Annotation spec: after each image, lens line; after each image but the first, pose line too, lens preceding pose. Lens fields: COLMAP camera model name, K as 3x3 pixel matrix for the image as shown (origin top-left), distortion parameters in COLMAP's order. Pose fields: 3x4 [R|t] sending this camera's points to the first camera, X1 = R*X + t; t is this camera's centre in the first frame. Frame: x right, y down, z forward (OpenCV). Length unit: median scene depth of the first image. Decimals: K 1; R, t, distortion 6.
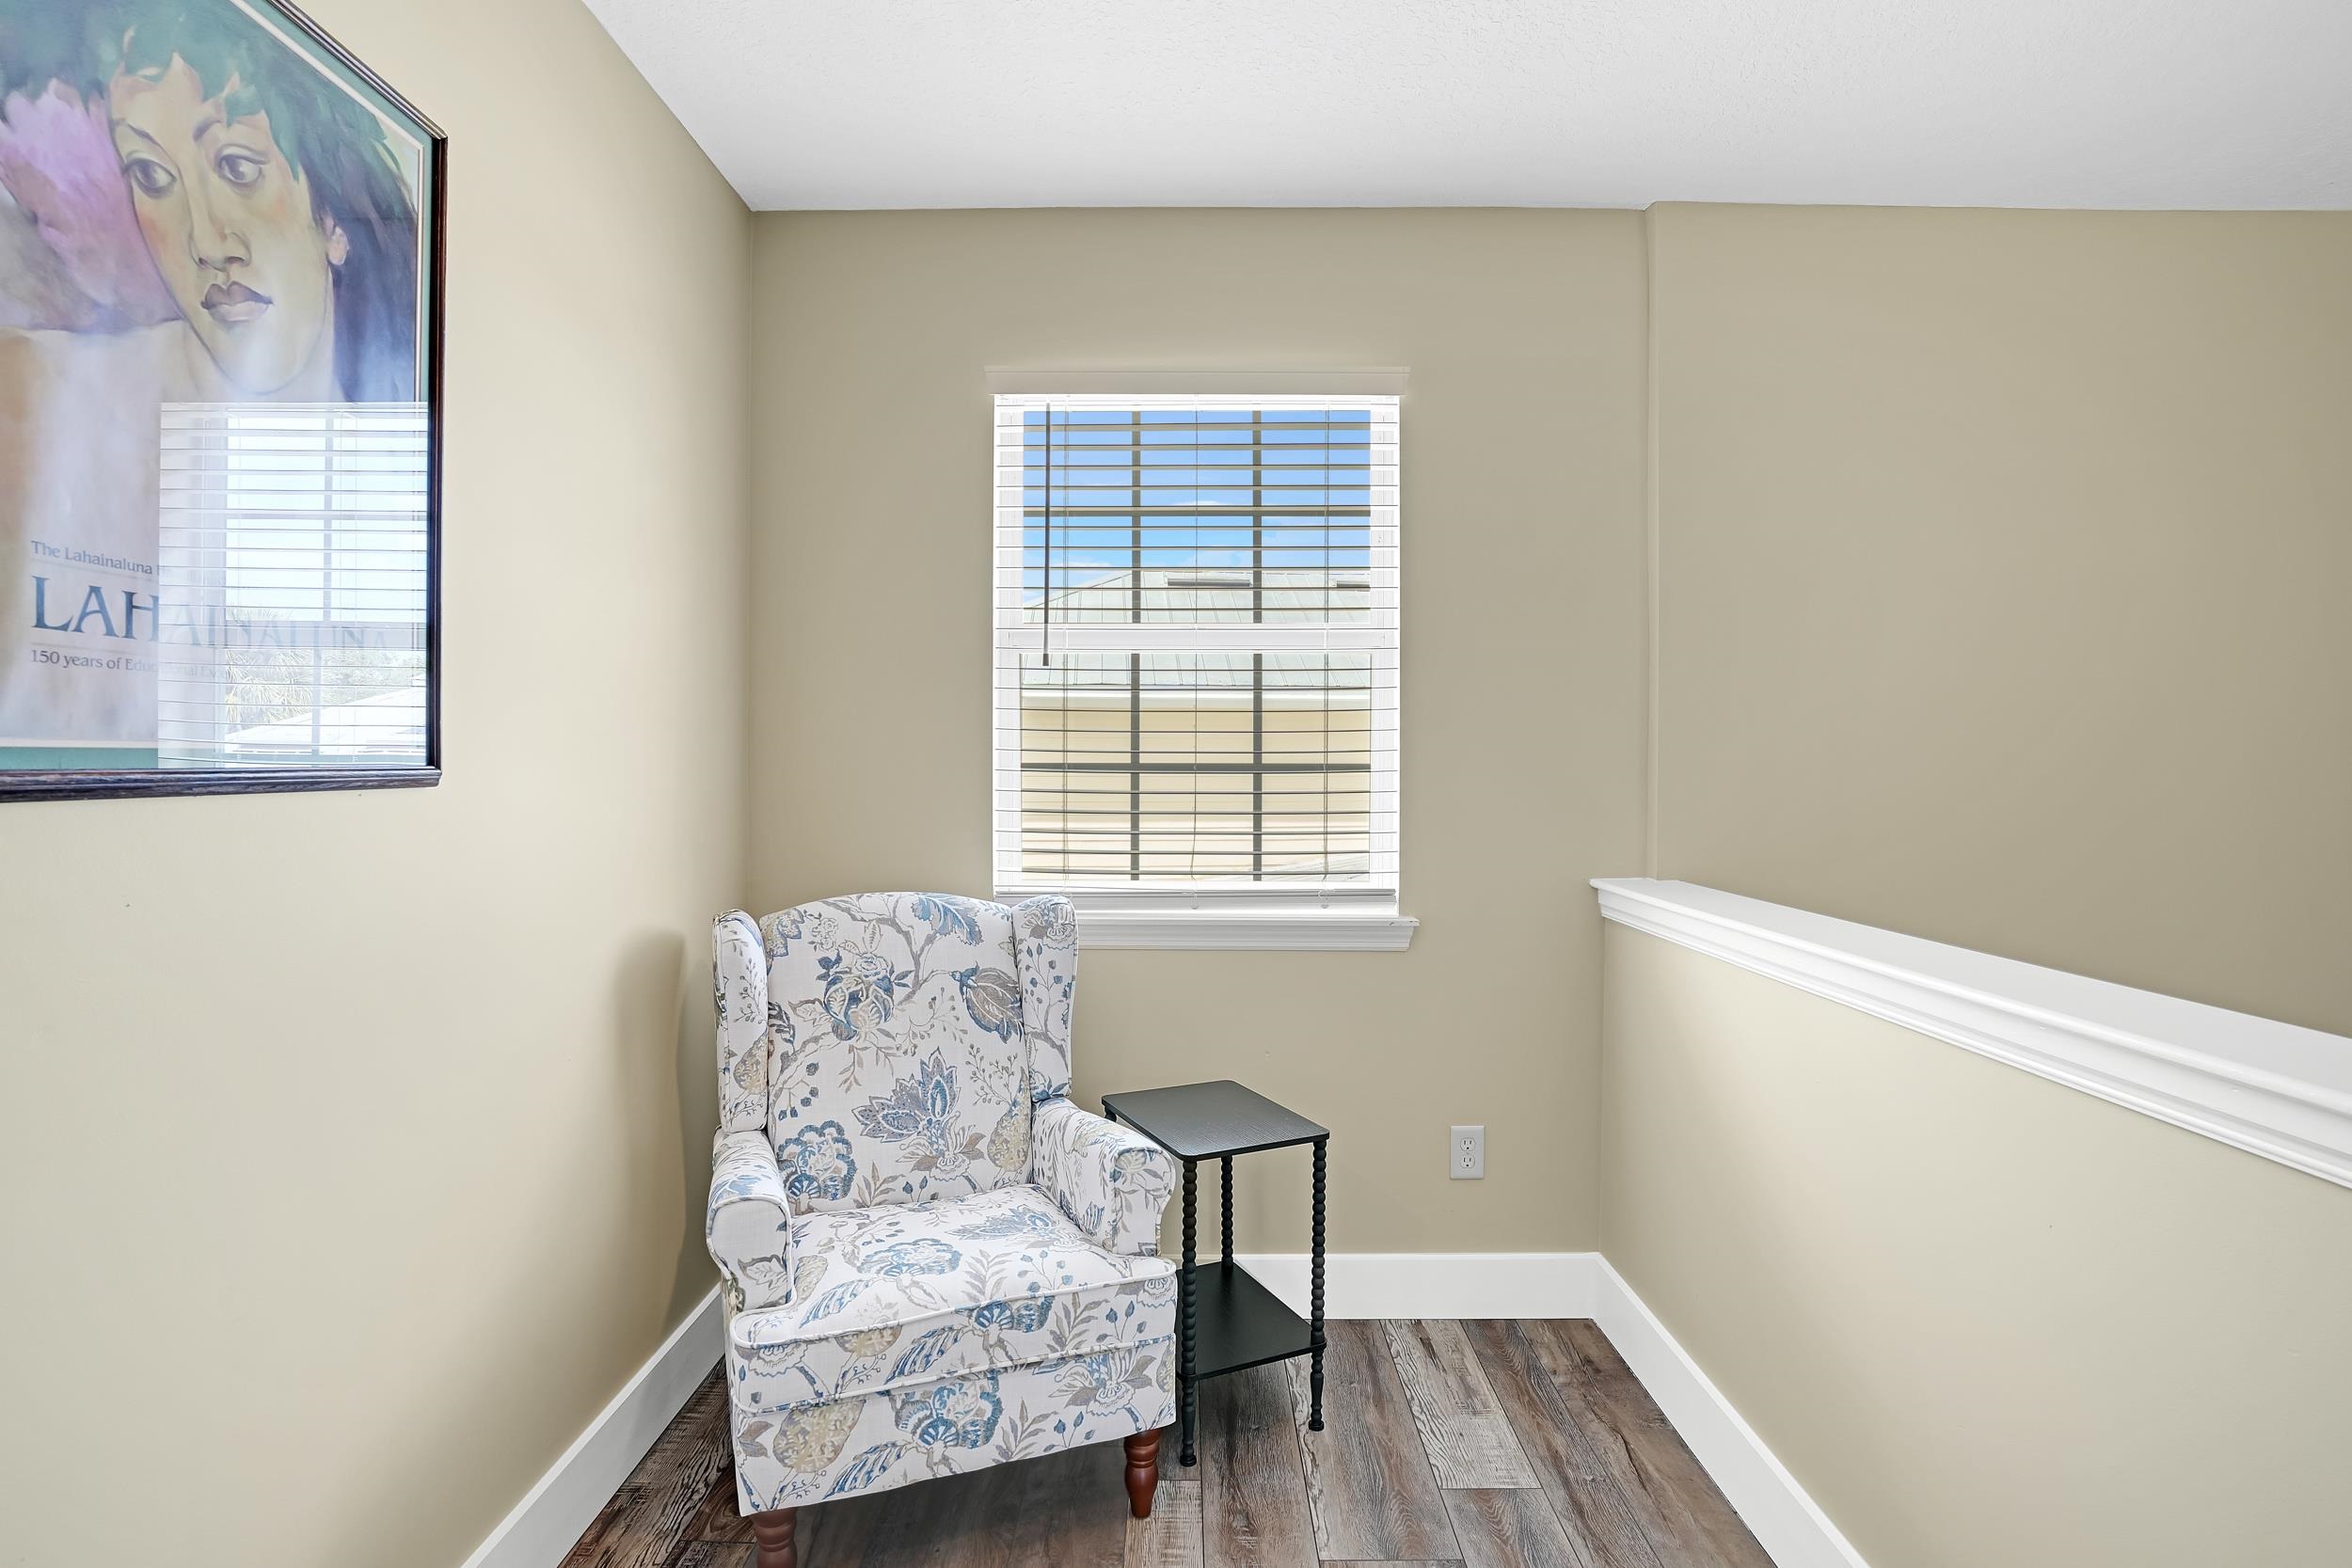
lens RADIAL K [[1179.7, 0, 1177.3], [0, 1179.7, 773.3], [0, 0, 1]] dist [-0.054179, 0.021368]
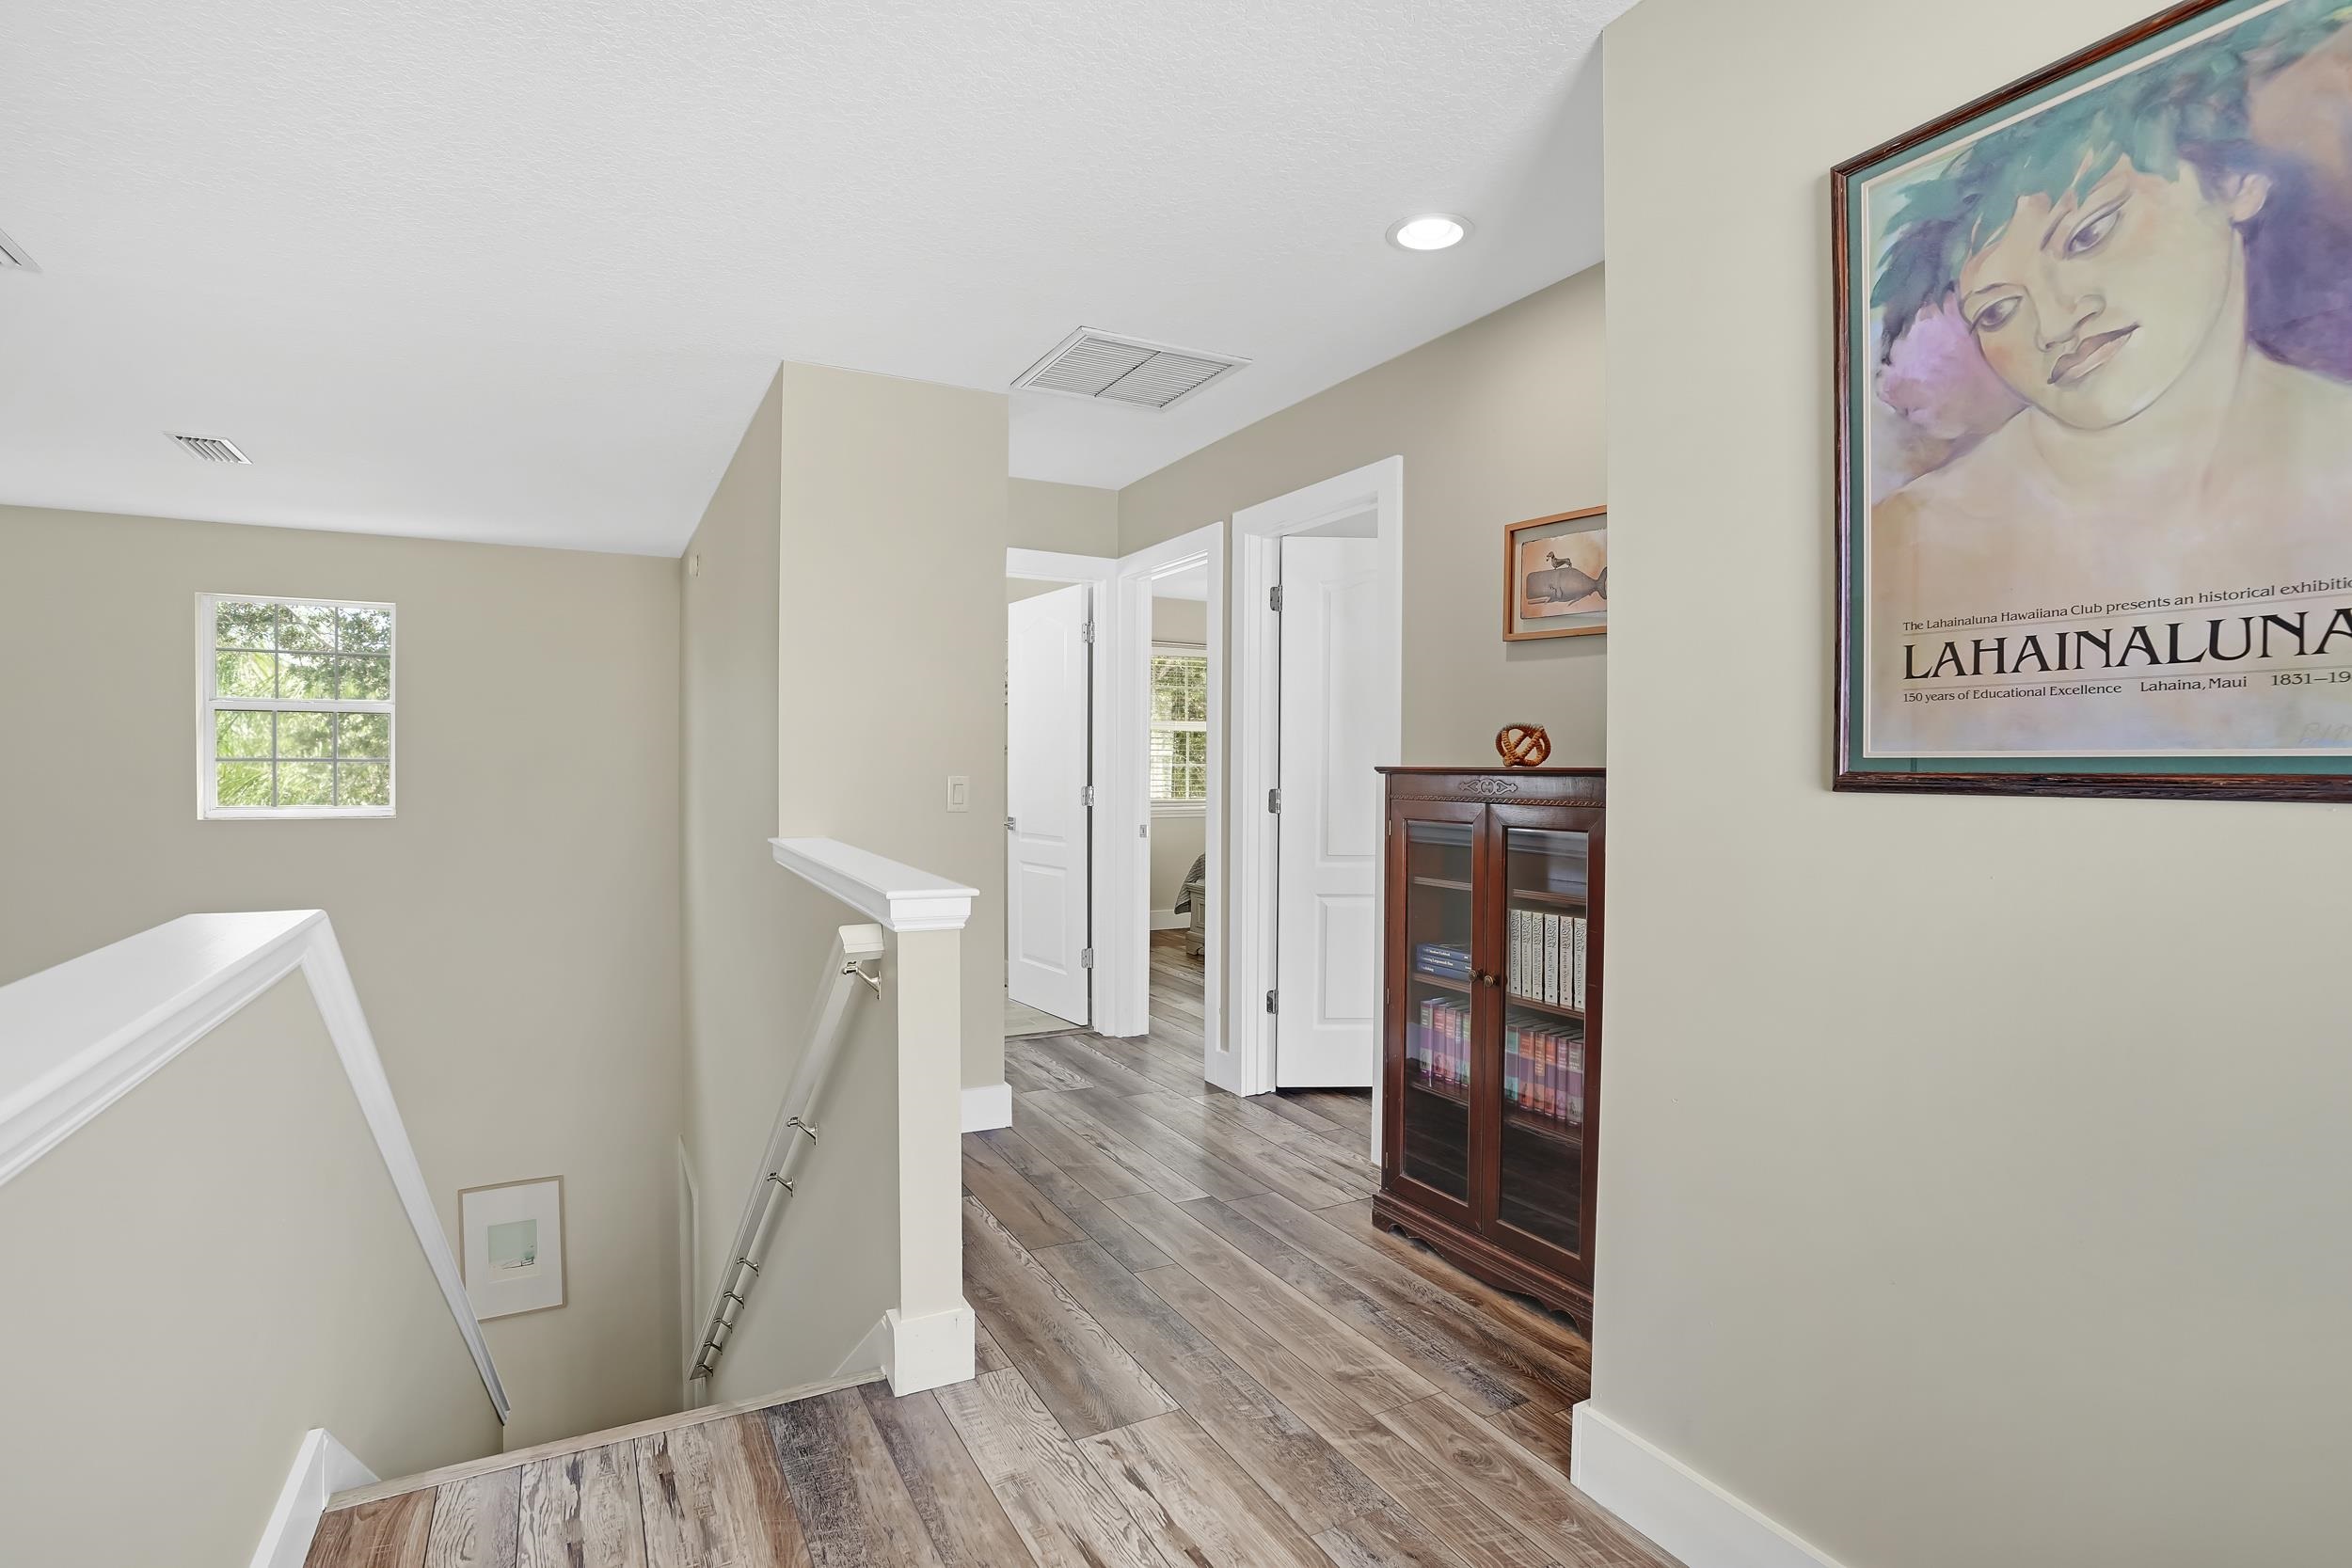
lens RADIAL K [[1179.7, 0, 1175.8], [0, 1179.7, 783.9], [0, 0, 1]] dist [-0.054179, 0.021368]
pose [[-0.881153, -0.001040, -0.472829, 0.532905], [-0.013173, 0.999663, 0.022350, -0.008421], [0.472647, 0.025923, -0.880871, 1.715279]]
